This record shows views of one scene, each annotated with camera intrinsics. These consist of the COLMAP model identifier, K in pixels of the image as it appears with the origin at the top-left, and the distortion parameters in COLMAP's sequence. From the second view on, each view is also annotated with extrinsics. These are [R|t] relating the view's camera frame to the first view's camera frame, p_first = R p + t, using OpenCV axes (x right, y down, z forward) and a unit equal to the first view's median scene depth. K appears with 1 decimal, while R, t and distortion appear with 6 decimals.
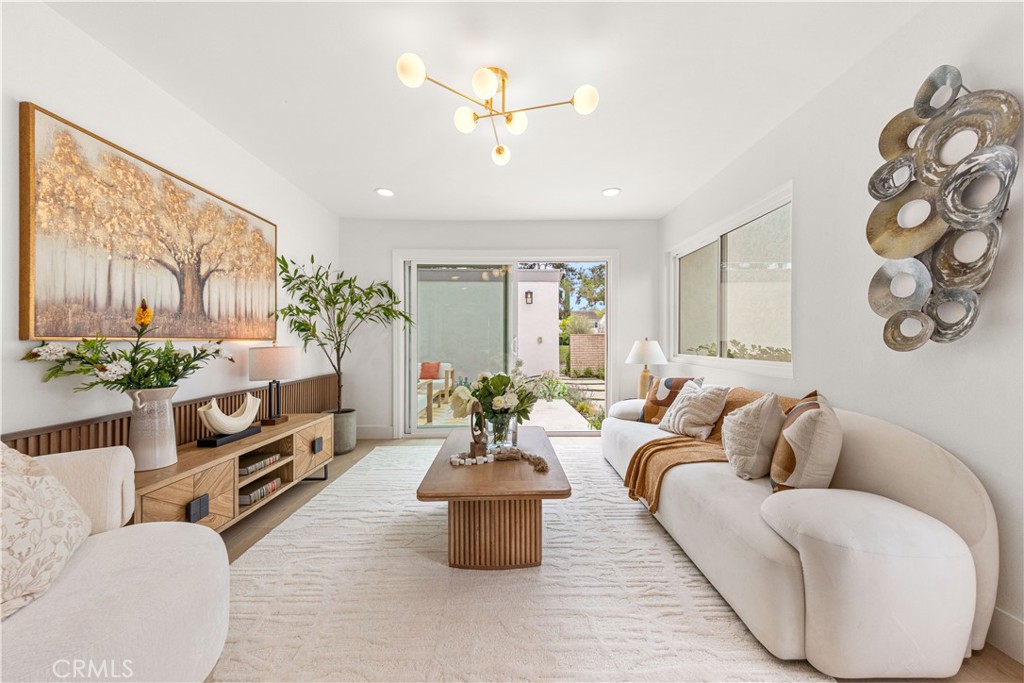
lens RADIAL K [[363.1, 0, 512.0], [0, 363.1, 341.5], [0, 0, 1]] dist [-0.000110, -0.000016]
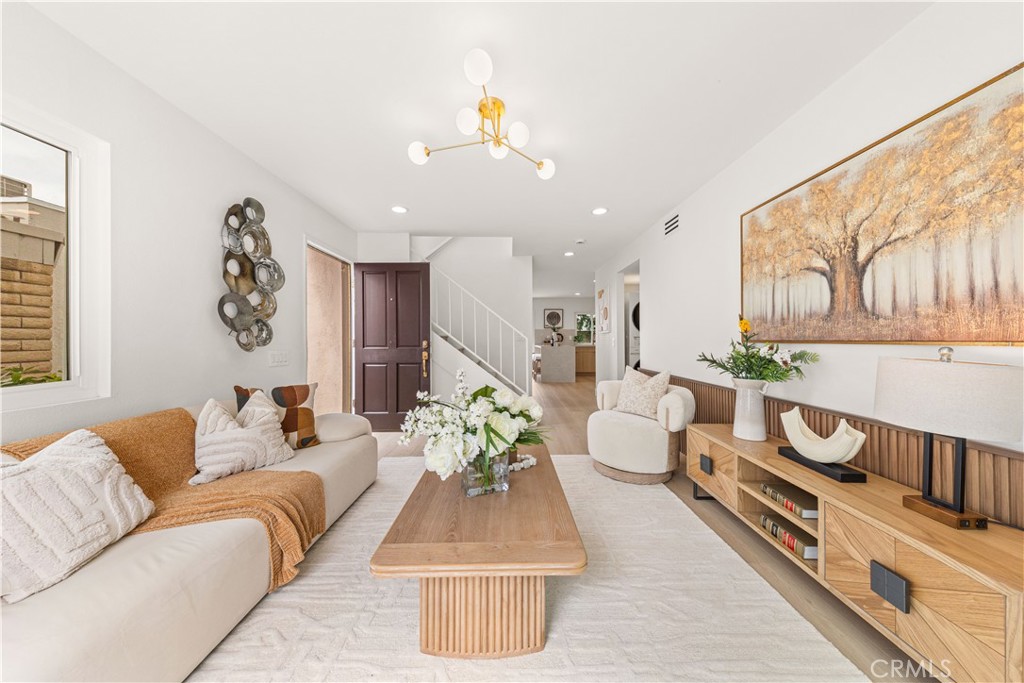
lens RADIAL K [[325.7, 0, 512.0], [0, 325.7, 341.5], [0, 0, 1]] dist [-0.000020, 0.000001]
pose [[-0.999952, 0.008331, 0.005204, -0.104961], [0.008368, 0.999940, 0.007057, -0.021228], [-0.005145, 0.007101, -0.999962, 1.836078]]
